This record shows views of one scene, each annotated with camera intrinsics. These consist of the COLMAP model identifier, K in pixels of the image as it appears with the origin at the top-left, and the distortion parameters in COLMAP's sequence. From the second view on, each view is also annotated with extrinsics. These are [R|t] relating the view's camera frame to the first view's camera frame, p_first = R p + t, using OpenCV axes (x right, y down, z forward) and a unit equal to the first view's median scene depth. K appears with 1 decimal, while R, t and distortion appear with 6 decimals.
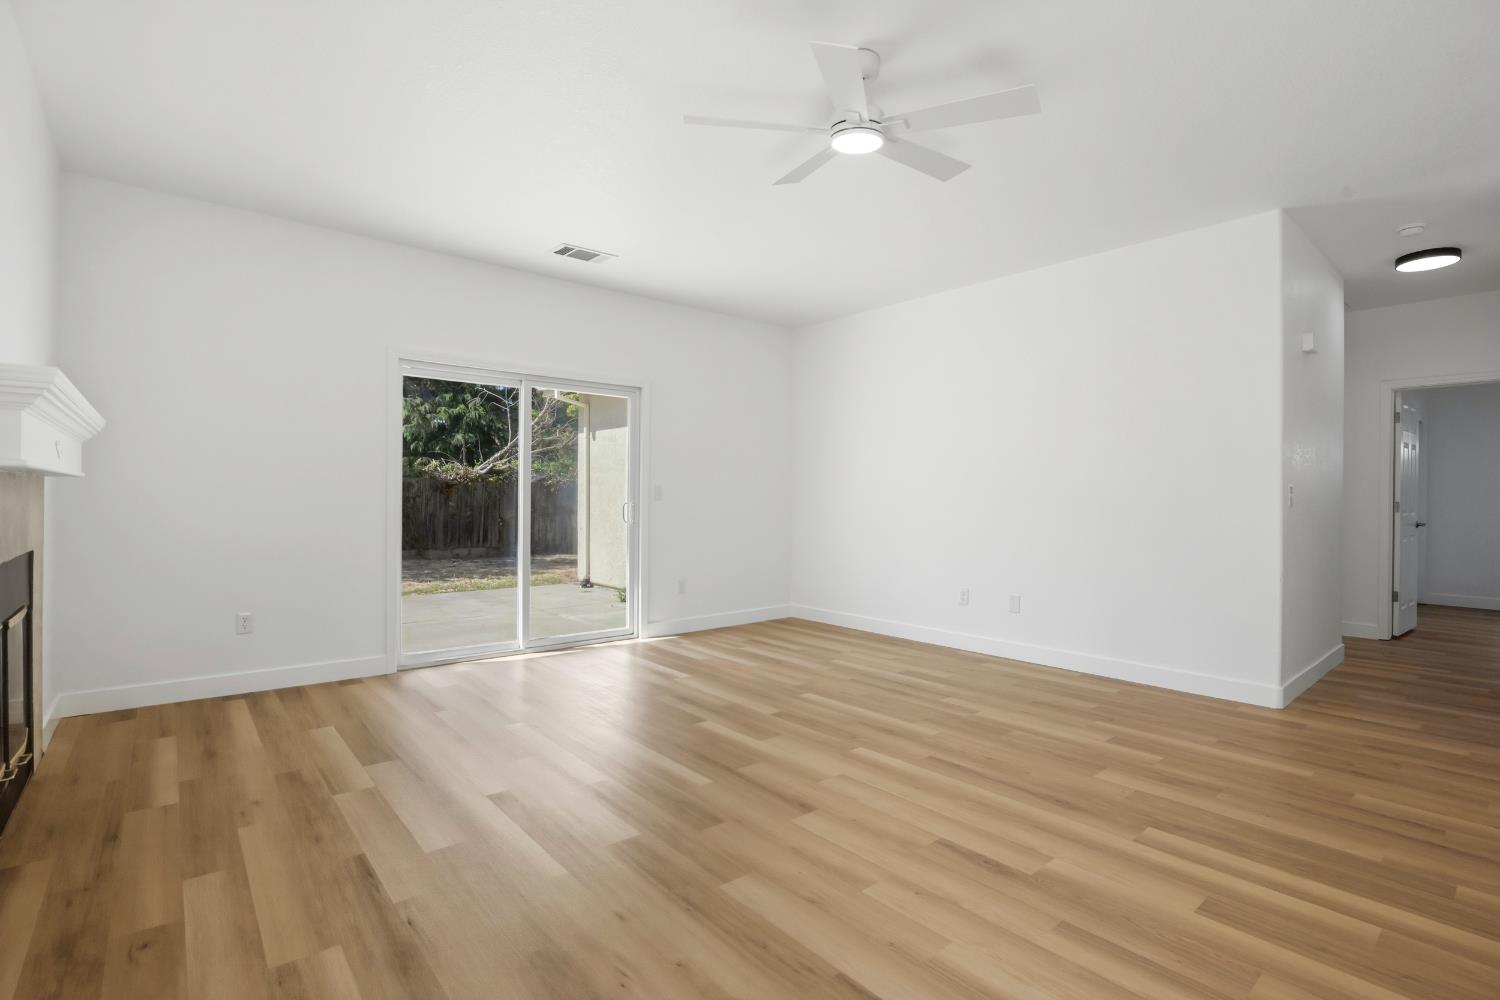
lens RADIAL K [[683.9, 0, 749.9], [0, 683.9, 501.5], [0, 0, 1]] dist [0.001553, -0.000093]
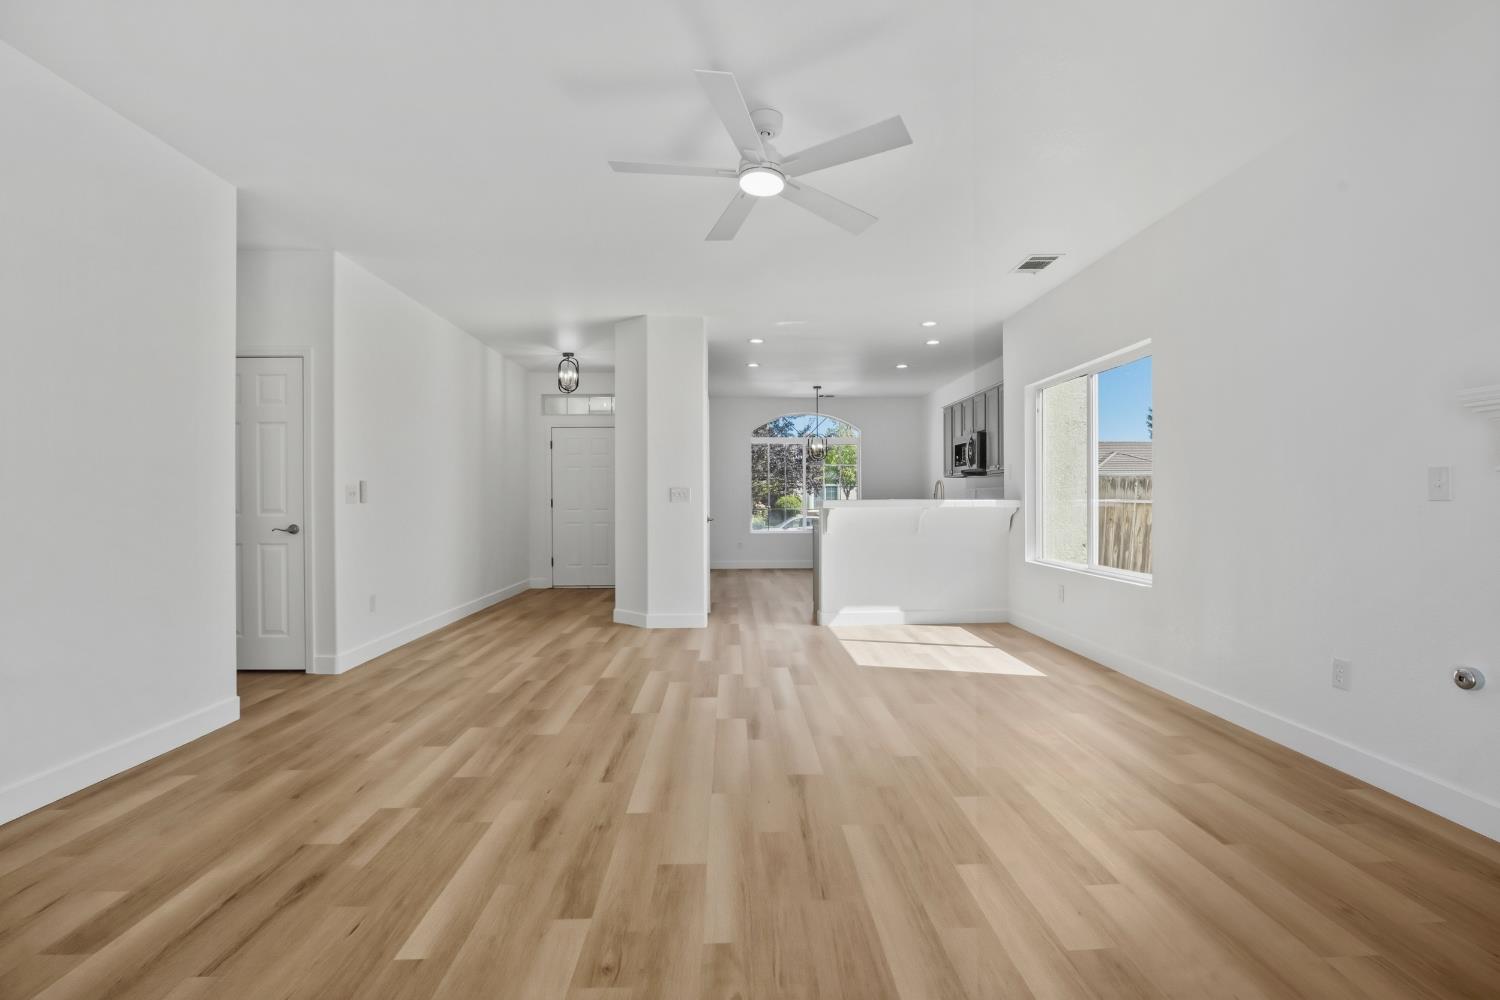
lens RADIAL K [[683.9, 0, 749.7], [0, 683.9, 494.2], [0, 0, 1]] dist [0.001553, -0.000093]
pose [[-0.772069, 0.004698, 0.635522, -0.409359], [0.002071, 0.999986, -0.004877, -0.004233], [-0.635536, -0.002449, -0.772068, 1.379973]]
